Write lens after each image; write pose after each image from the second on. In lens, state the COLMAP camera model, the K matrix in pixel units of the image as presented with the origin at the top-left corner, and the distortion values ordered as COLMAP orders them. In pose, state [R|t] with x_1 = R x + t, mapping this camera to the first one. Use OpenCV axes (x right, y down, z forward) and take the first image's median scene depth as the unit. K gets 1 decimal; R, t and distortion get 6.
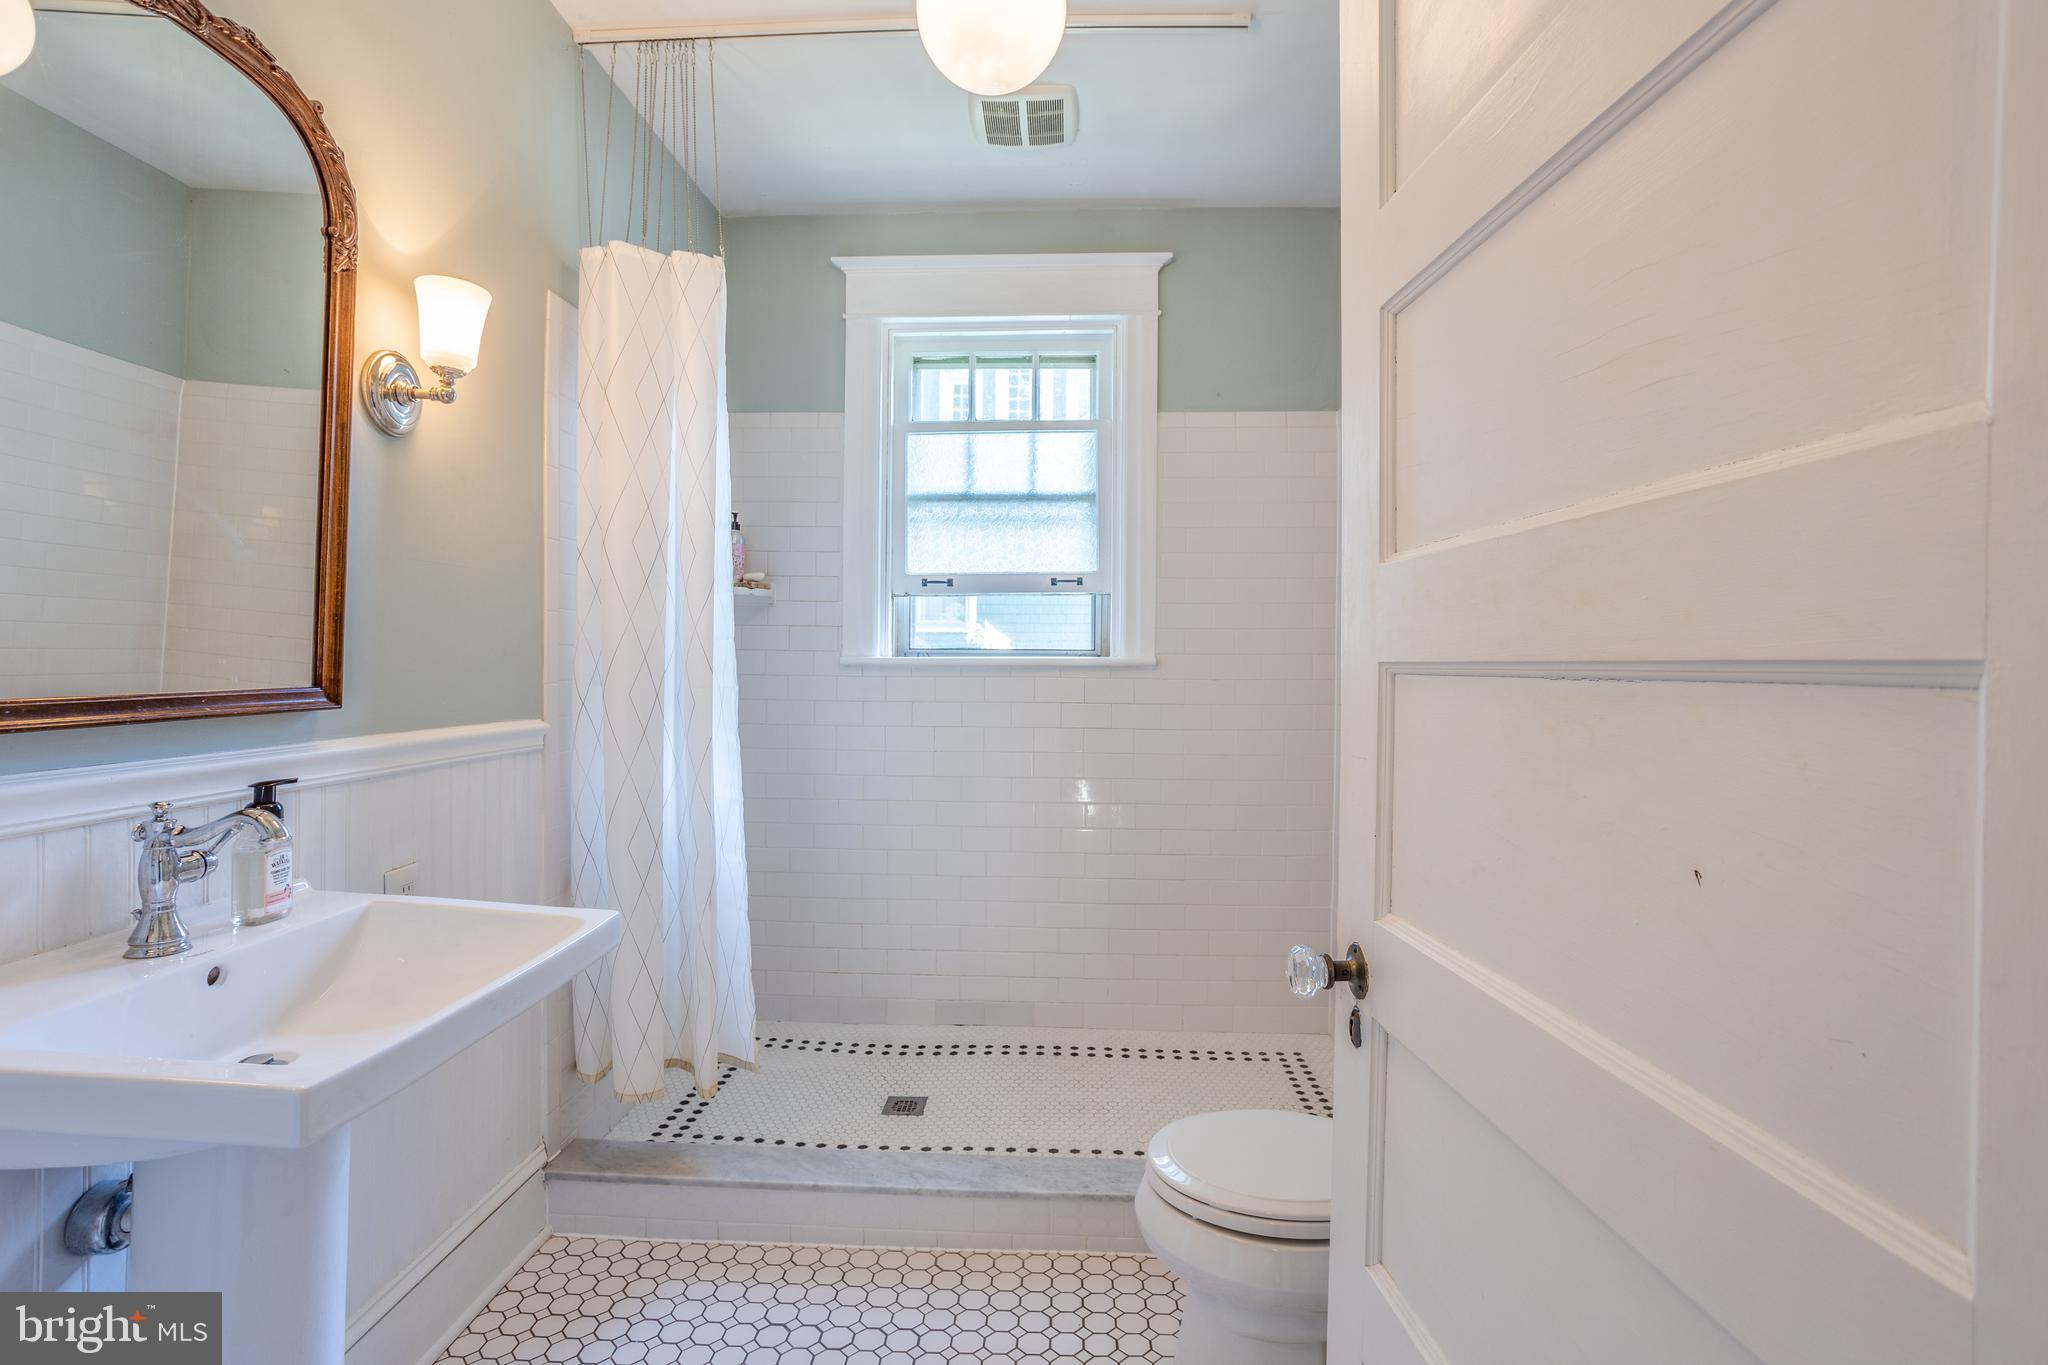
lens RADIAL K [[987.8, 0, 1023.7], [0, 987.8, 673.1], [0, 0, 1]] dist [-0.052199, 0.035029]
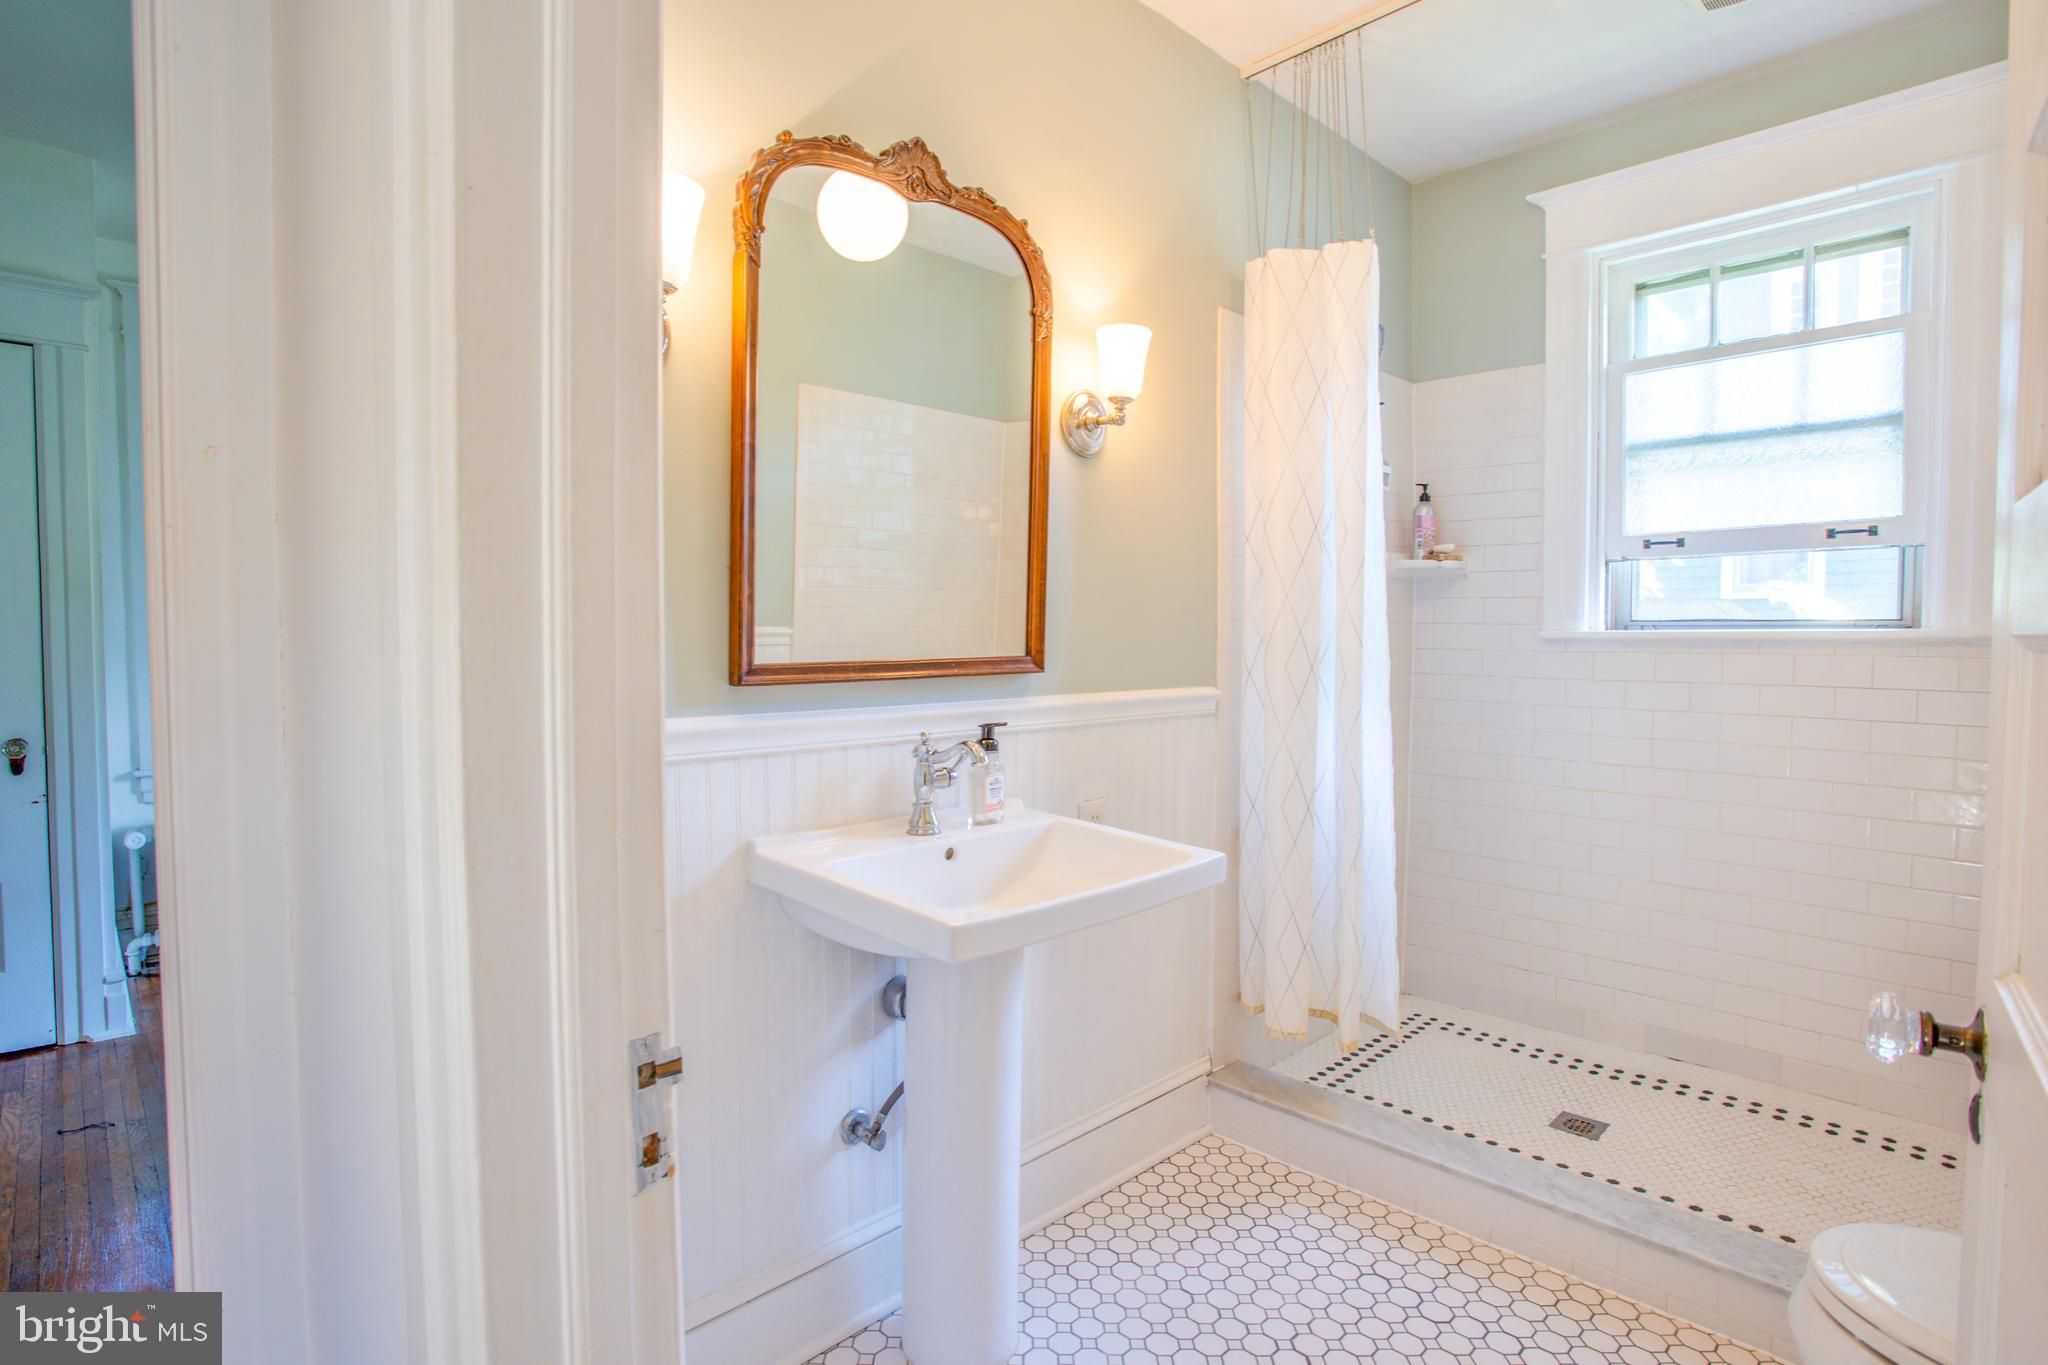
lens RADIAL K [[1023.1, 0, 1026.7], [0, 1023.1, 674.1], [0, 0, 1]] dist [-0.073428, 0.035722]
pose [[0.738757, 0.021518, -0.673629, 0.143428], [-0.004011, 0.999613, 0.027531, 0.000344], [0.673960, -0.017637, 0.738557, -0.024415]]
